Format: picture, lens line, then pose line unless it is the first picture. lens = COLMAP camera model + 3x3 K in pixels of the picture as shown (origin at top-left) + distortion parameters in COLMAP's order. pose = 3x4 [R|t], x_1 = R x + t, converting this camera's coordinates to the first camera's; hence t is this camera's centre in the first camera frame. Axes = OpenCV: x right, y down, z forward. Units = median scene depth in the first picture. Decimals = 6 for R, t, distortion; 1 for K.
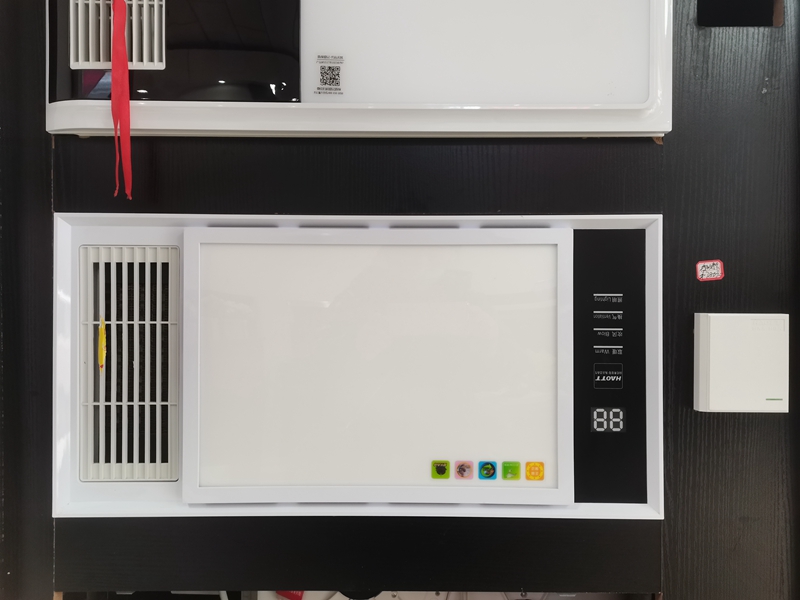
lens RADIAL K [[623.9, 0, 400.0], [0, 623.9, 300.0], [0, 0, 1]] dist [0.036029, -0.008966]
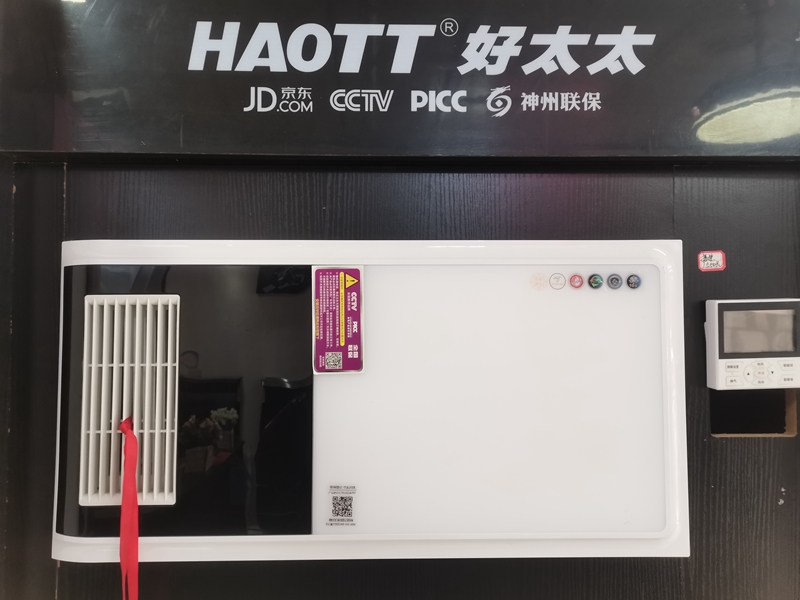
lens RADIAL K [[619.3, 0, 414.6], [0, 619.3, 300.0], [0, 0, 1]] dist [0.030451, 0.001236]
pose [[0.999990, -0.003351, 0.003072, 0.000466], [0.003474, 0.999167, -0.040662, -0.641798], [-0.002933, 0.040673, 0.999168, 0.008106]]
